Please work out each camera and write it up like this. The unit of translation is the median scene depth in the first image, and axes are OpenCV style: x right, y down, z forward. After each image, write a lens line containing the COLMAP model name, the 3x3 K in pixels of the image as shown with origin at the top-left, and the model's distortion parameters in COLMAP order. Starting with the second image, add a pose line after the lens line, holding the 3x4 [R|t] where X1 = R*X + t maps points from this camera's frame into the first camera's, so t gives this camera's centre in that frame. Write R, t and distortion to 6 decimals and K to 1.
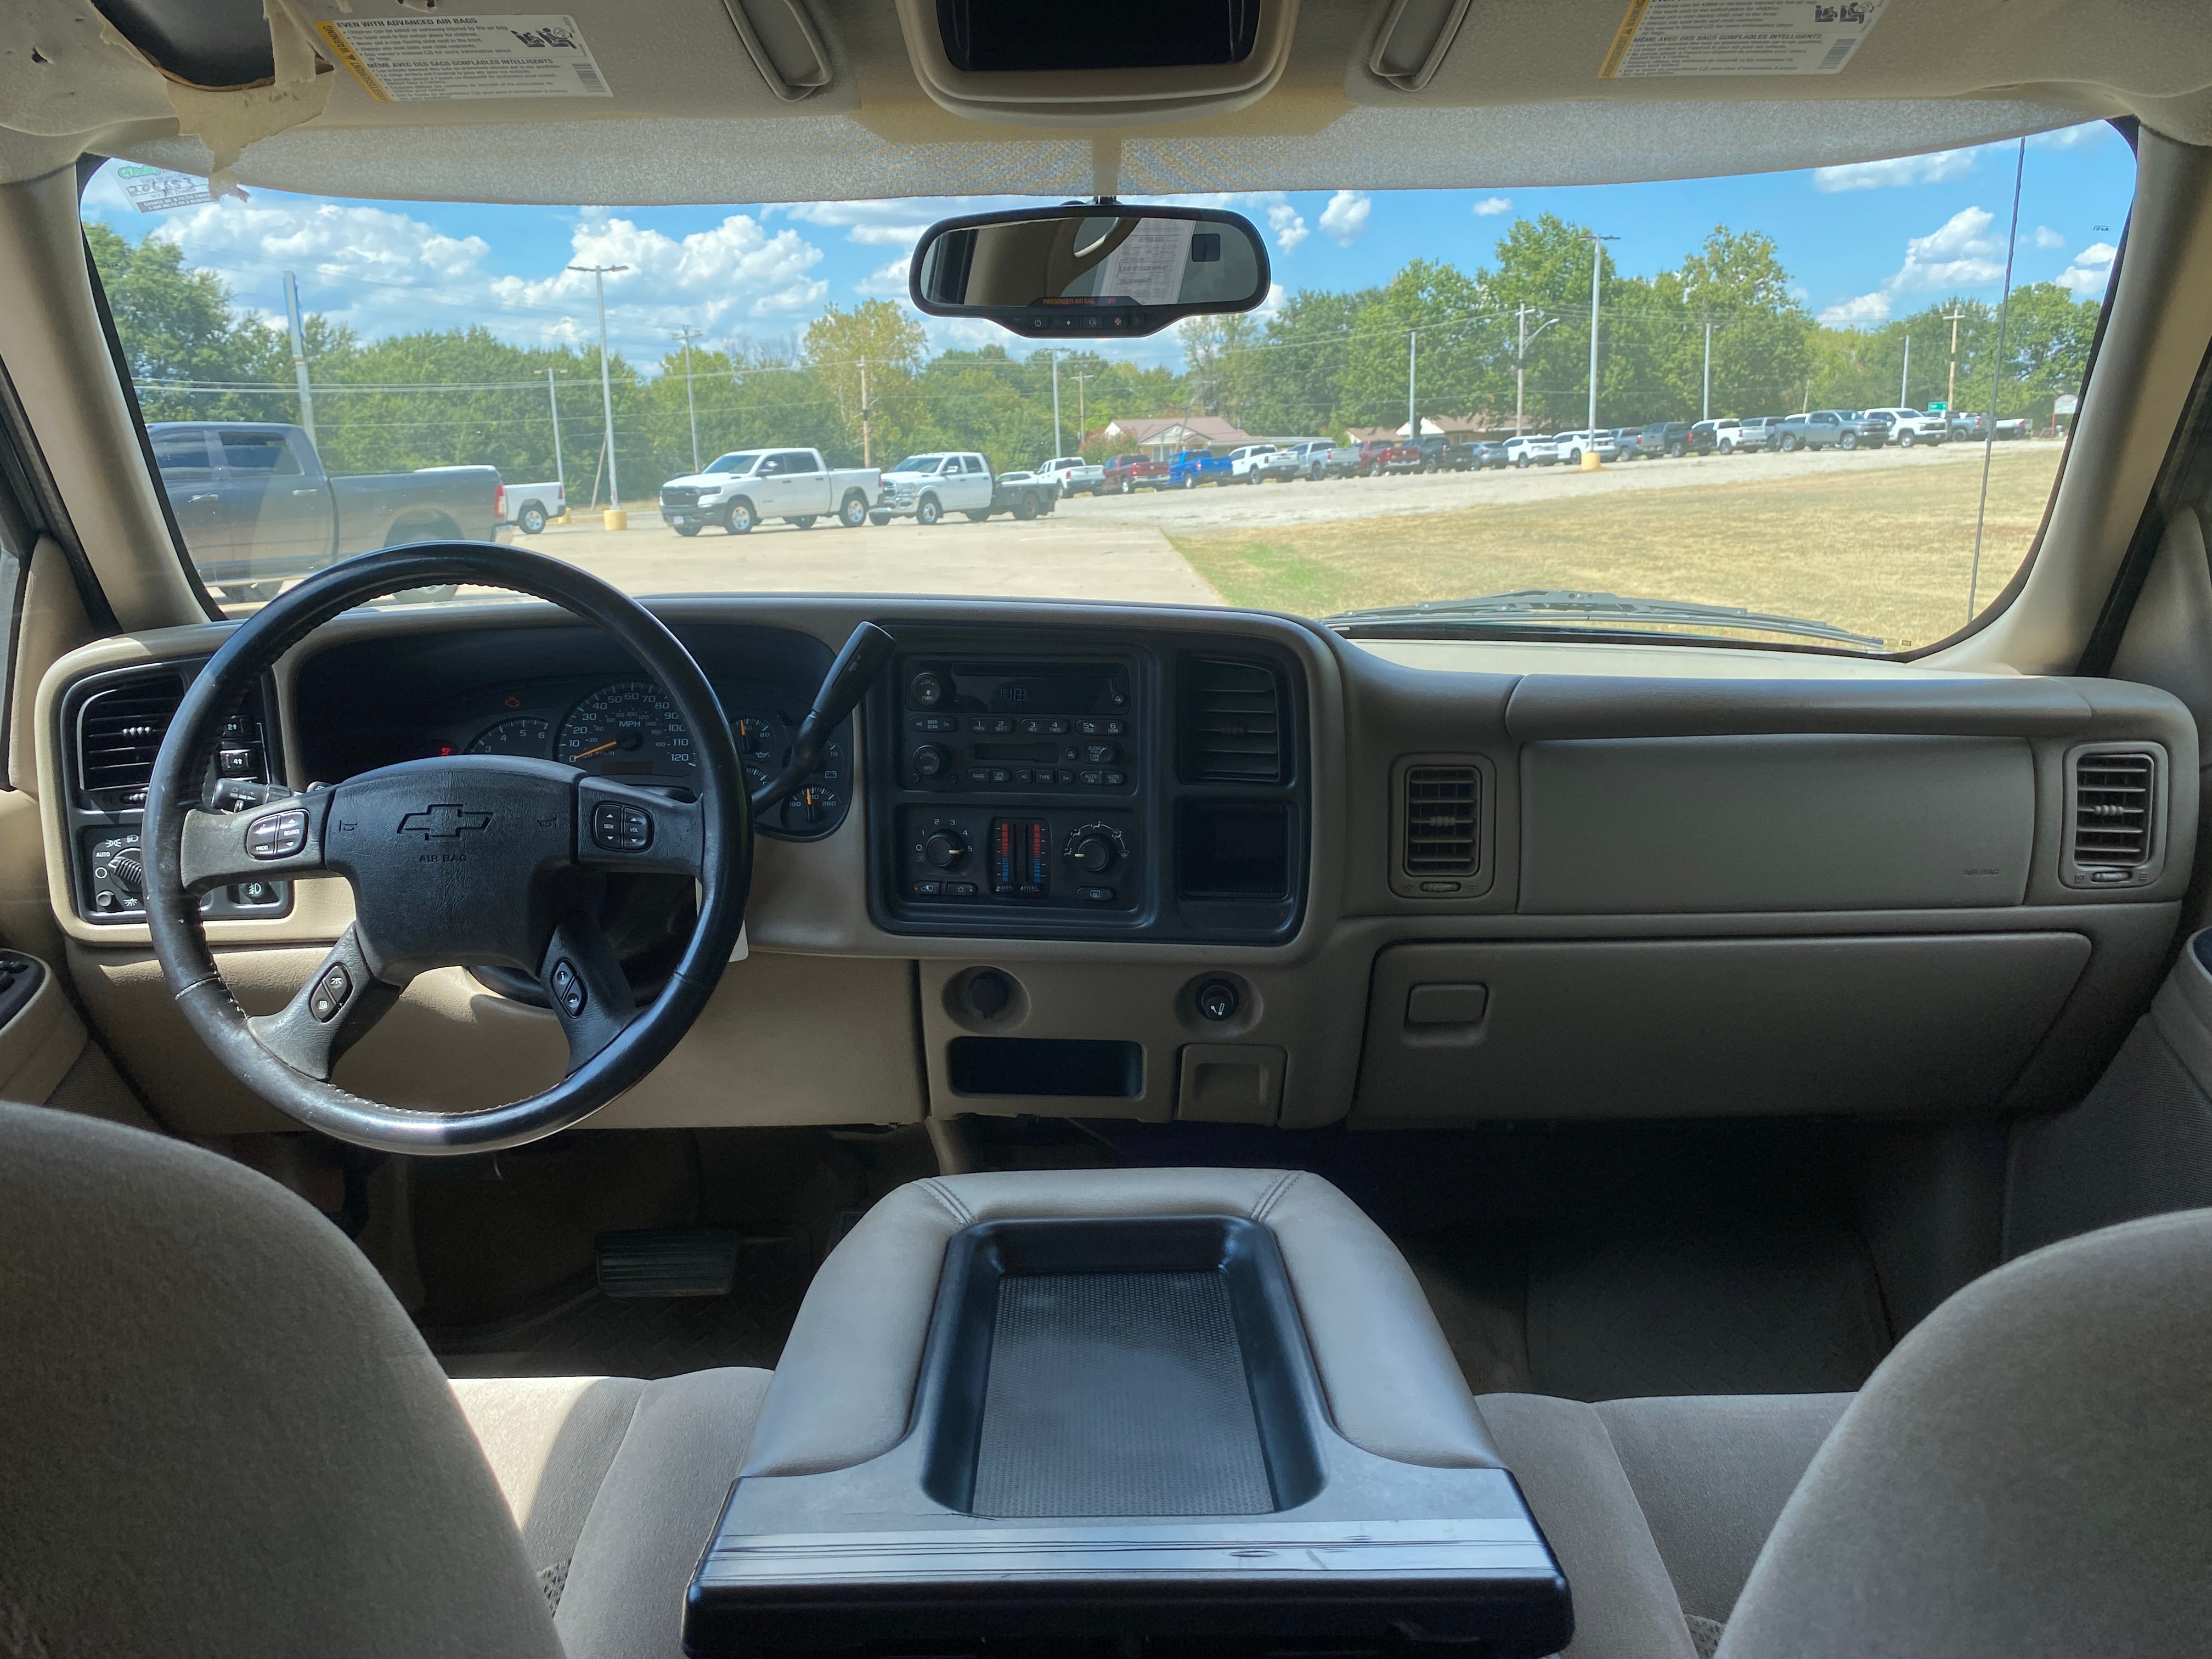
lens RADIAL K [[1737.3, 0, 1142.4], [0, 1737.3, 825.3], [0, 0, 1]] dist [0.002568, 0.006512]
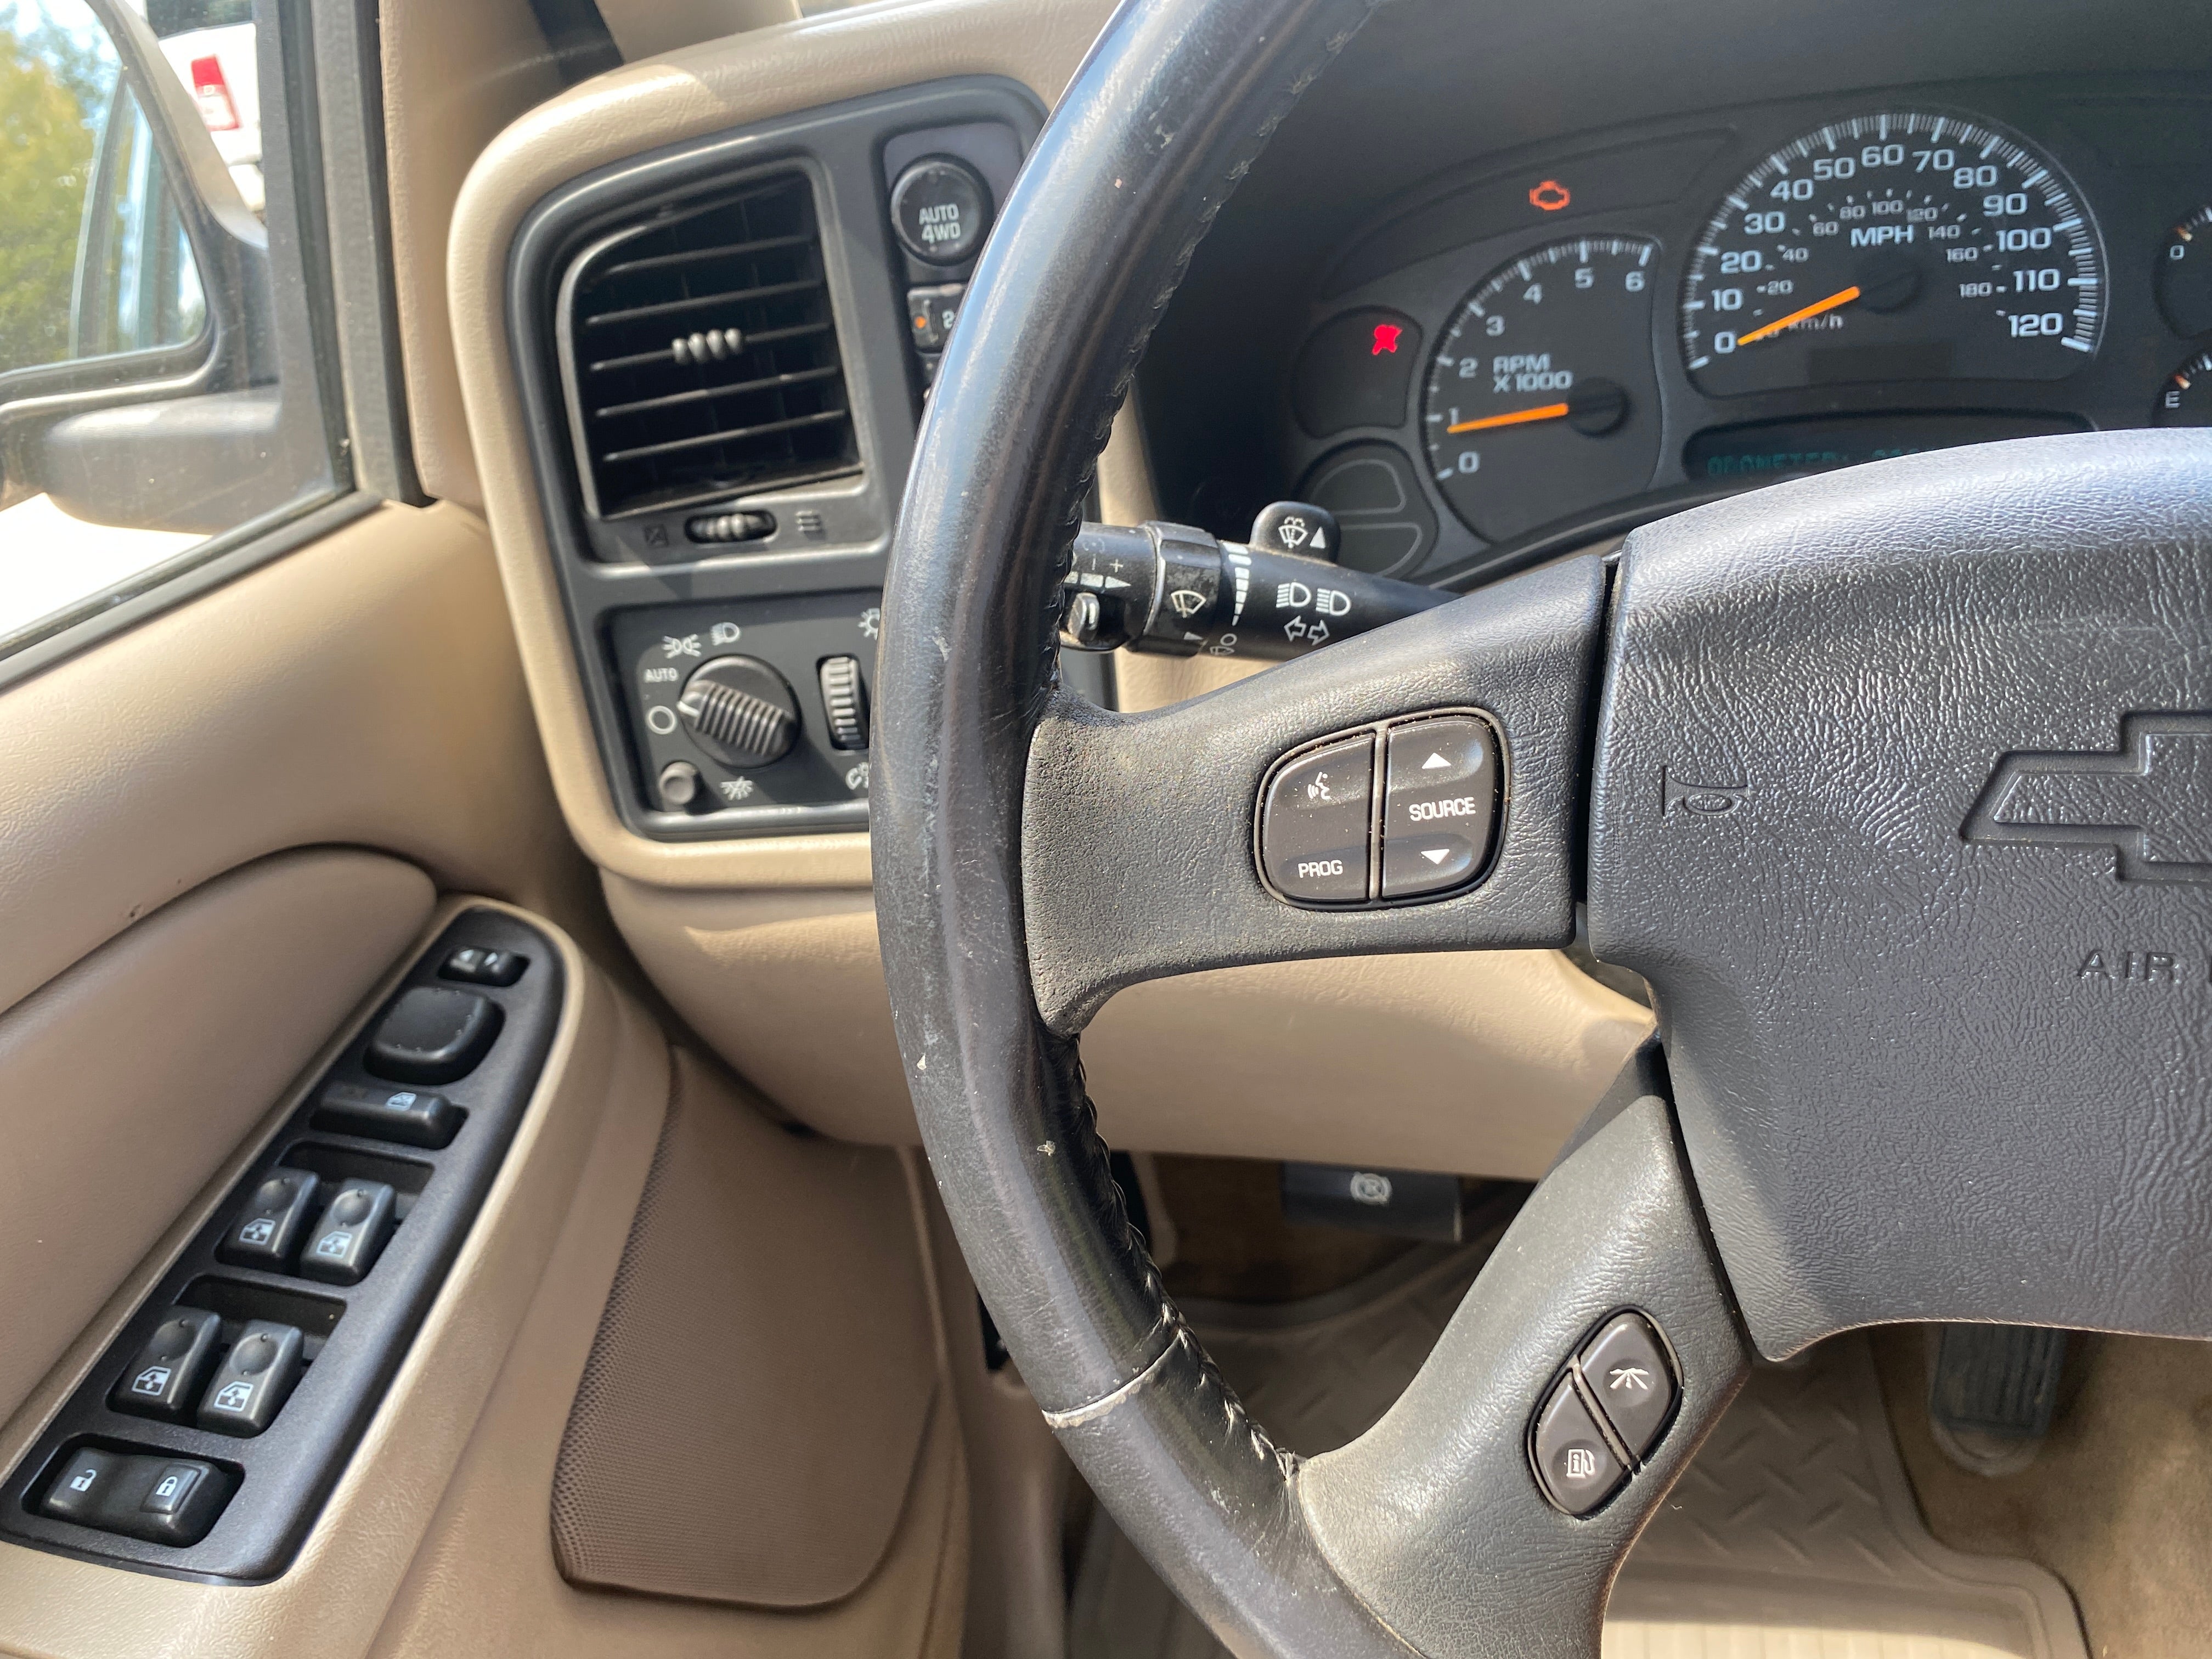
lens RADIAL K [[1678.5, 0, 1106.2], [0, 1678.5, 794.2], [0, 0, 1]] dist [0.003639, 0.000442]
pose [[0.973054, 0.015759, -0.230039, -0.416283], [0.048339, 0.961550, 0.270343, -0.054633], [0.225454, -0.274178, 0.934878, 0.668570]]
